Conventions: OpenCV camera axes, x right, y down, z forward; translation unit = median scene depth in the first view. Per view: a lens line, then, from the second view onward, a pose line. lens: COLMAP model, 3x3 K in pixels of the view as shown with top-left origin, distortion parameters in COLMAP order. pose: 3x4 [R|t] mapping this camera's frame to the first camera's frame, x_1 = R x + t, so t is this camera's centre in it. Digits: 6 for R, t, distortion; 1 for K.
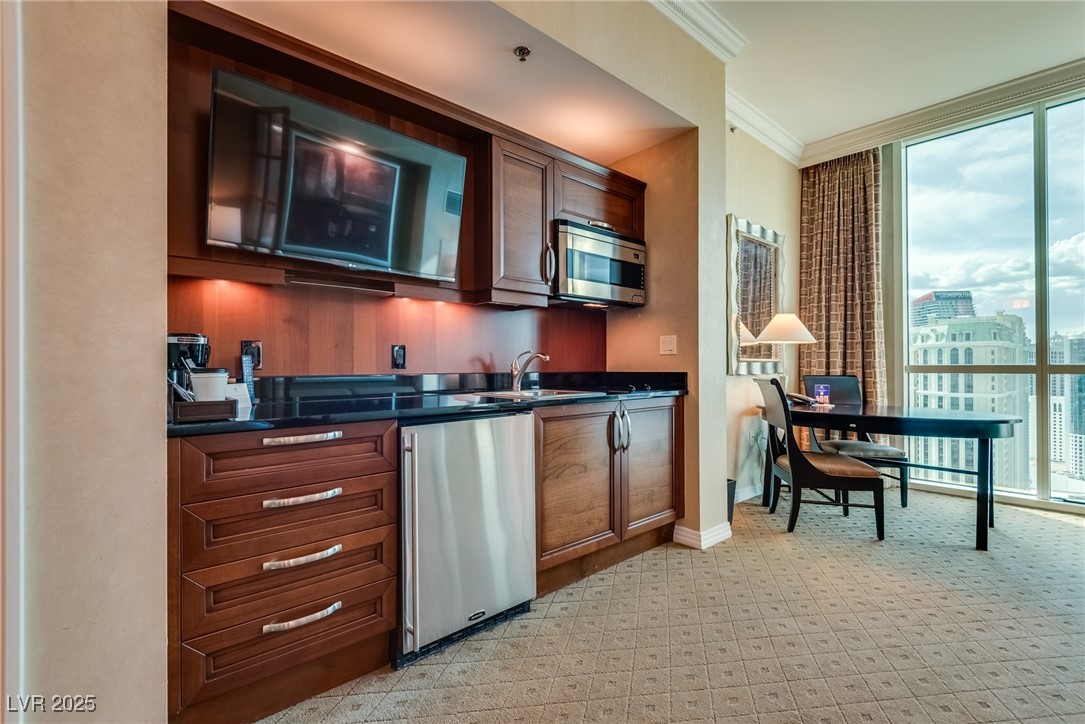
lens RADIAL K [[493.0, 0, 540.5], [0, 493.0, 361.9], [0, 0, 1]] dist [0.029180, -0.015792]
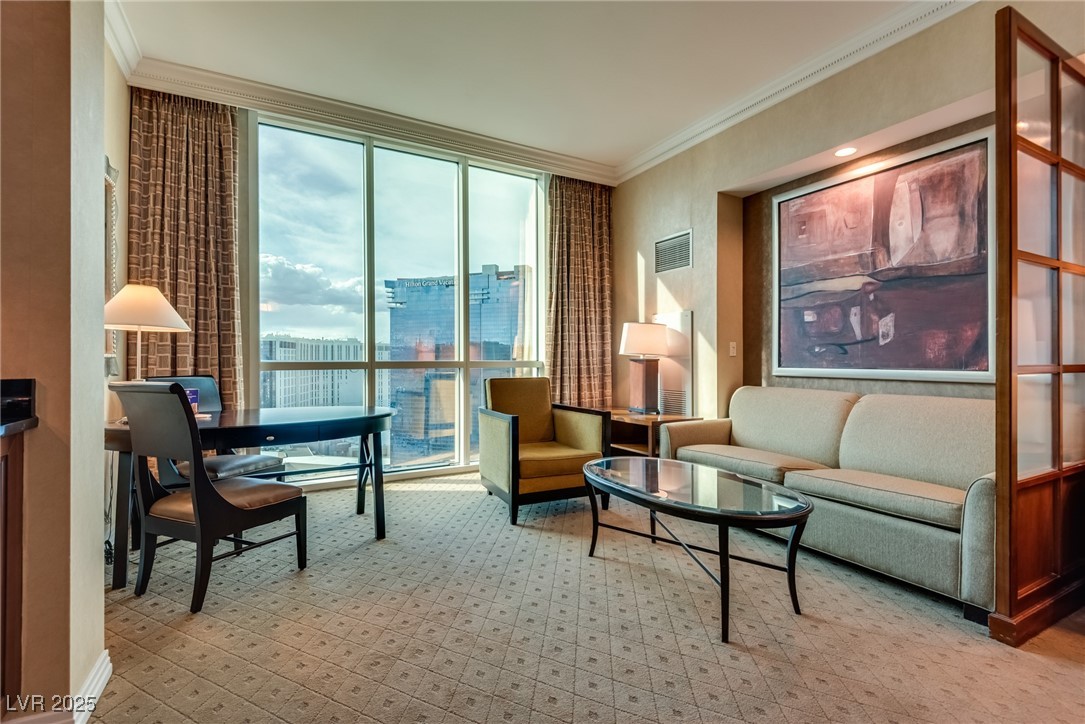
lens RADIAL K [[494.6, 0, 543.7], [0, 494.6, 358.3], [0, 0, 1]] dist [0.029872, -0.021377]
pose [[0.228616, 0.004485, 0.973506, -0.050210], [-0.003118, 0.999988, -0.003874, 0.001824], [-0.973512, -0.002150, 0.228627, 0.408927]]
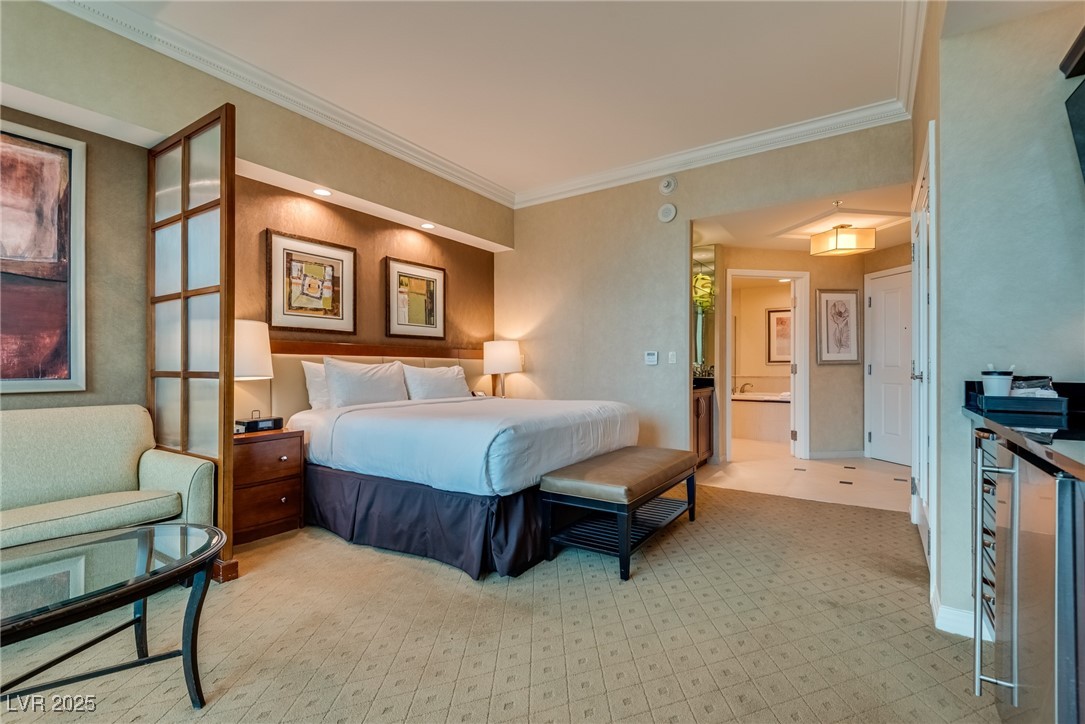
lens RADIAL K [[493.0, 0, 540.5], [0, 493.0, 361.9], [0, 0, 1]] dist [0.029180, -0.015792]
pose [[-0.969504, 0.000372, -0.245076, 0.397706], [0.002671, 0.999955, -0.009049, -0.002252], [0.245062, -0.009428, -0.969462, 0.932073]]
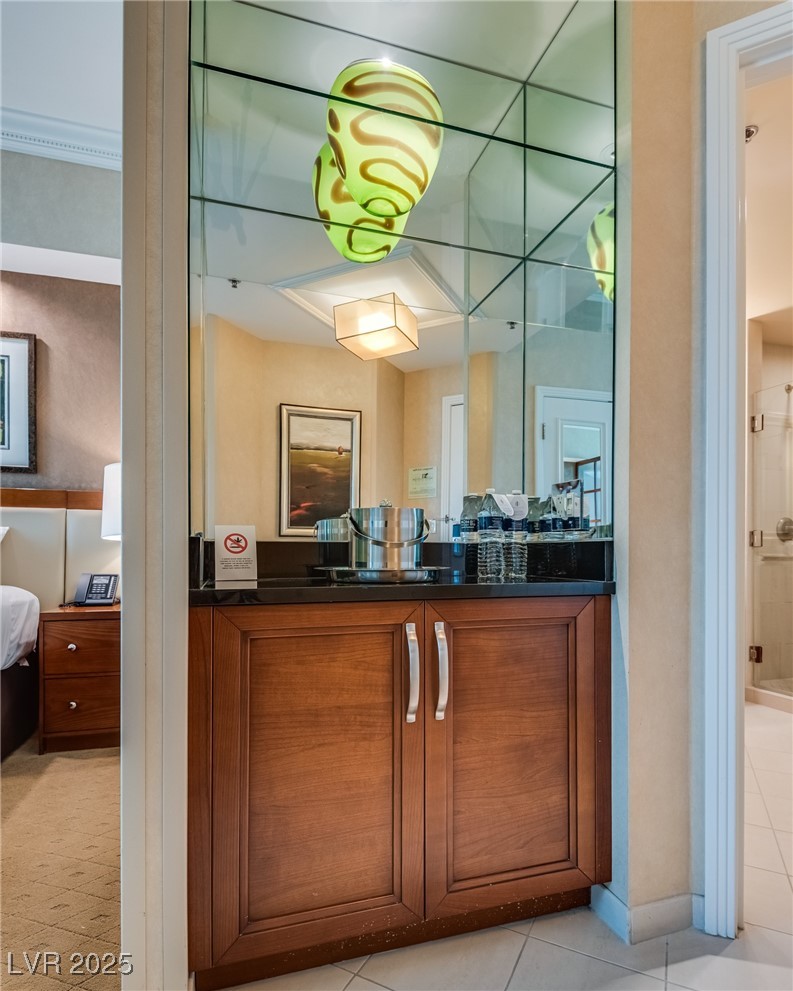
lens RADIAL K [[536.8, 0, 396.3], [0, 536.8, 552.2], [0, 0, 1]] dist [0.030288, -0.022929]
pose [[-0.907813, 0.001829, 0.419372, -0.702475], [-0.000179, 0.999989, -0.004749, 0.052631], [-0.419376, -0.004386, -0.907802, -0.206088]]
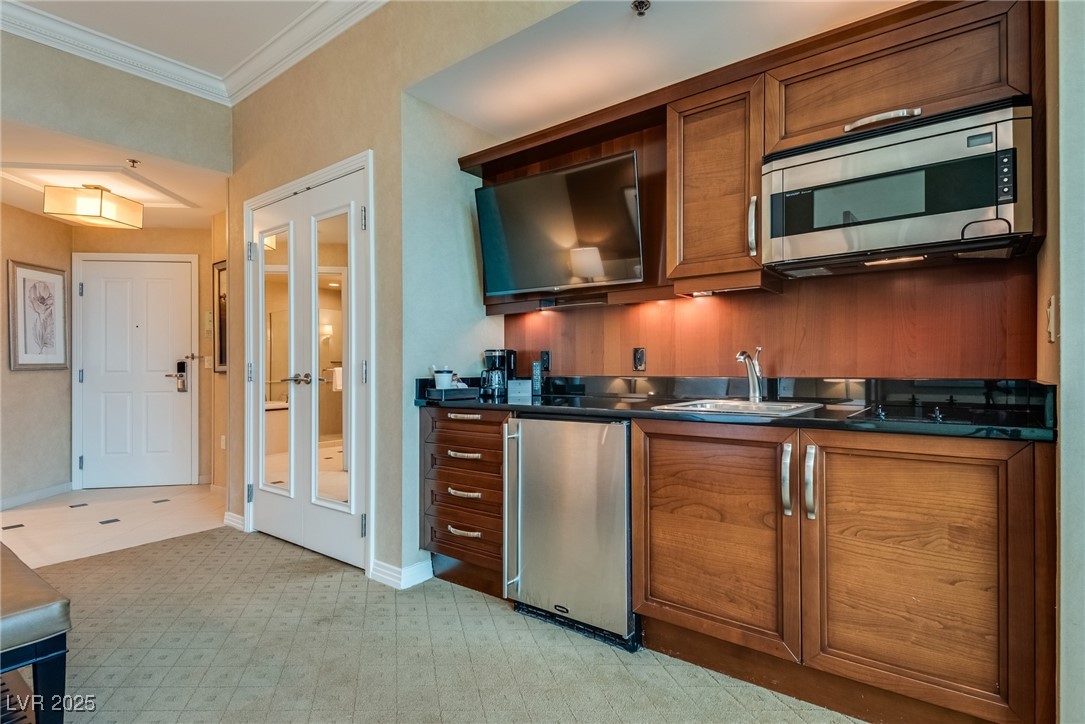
lens RADIAL K [[536.7, 0, 592.0], [0, 536.7, 365.0], [0, 0, 1]] dist [0.032927, -0.021218]
pose [[0.216400, -0.003942, -0.976297, 0.623646], [0.011277, 0.999935, -0.001538, 0.000941], [0.976240, -0.010677, 0.216431, 0.514952]]
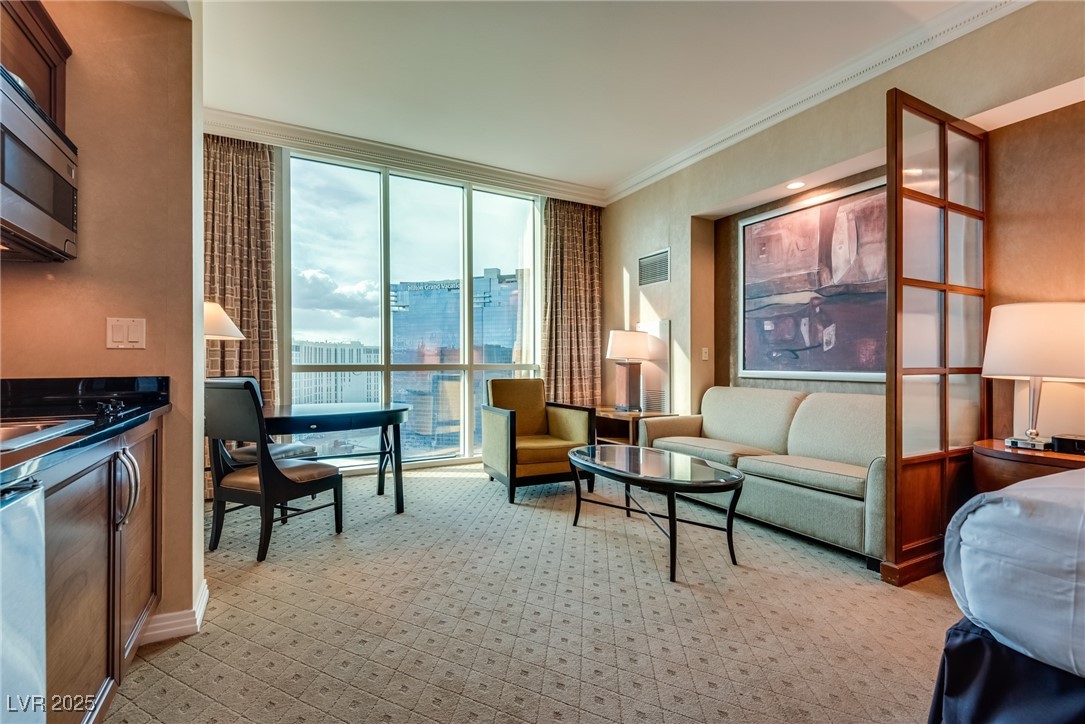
lens RADIAL K [[493.0, 0, 540.5], [0, 493.0, 361.9], [0, 0, 1]] dist [0.029180, -0.015792]
pose [[0.237783, 0.003721, 0.971311, -0.224128], [-0.004129, 0.999987, -0.002820, 0.000995], [-0.971310, -0.003340, 0.237795, 0.347275]]
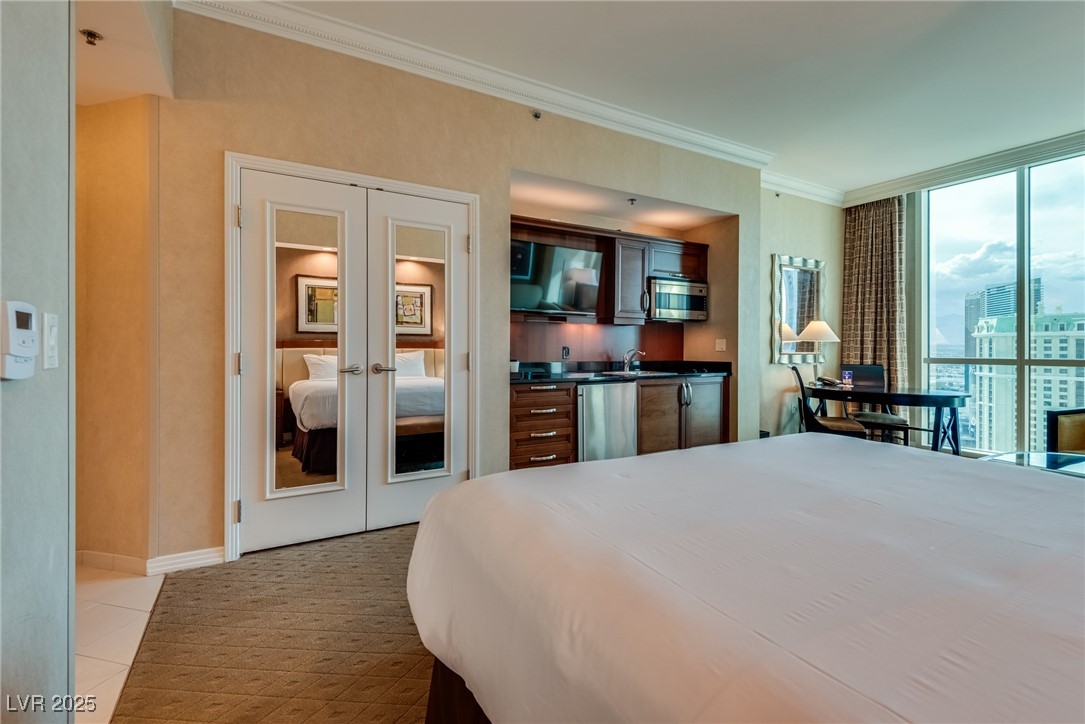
lens RADIAL K [[499.2, 0, 539.7], [0, 499.2, 349.2], [0, 0, 1]] dist [0.031144, -0.021258]
pose [[0.978563, 0.005641, -0.205870, 0.013839], [-0.004249, 0.999965, 0.007202, -0.029857], [0.205903, -0.006173, 0.978553, -0.742549]]
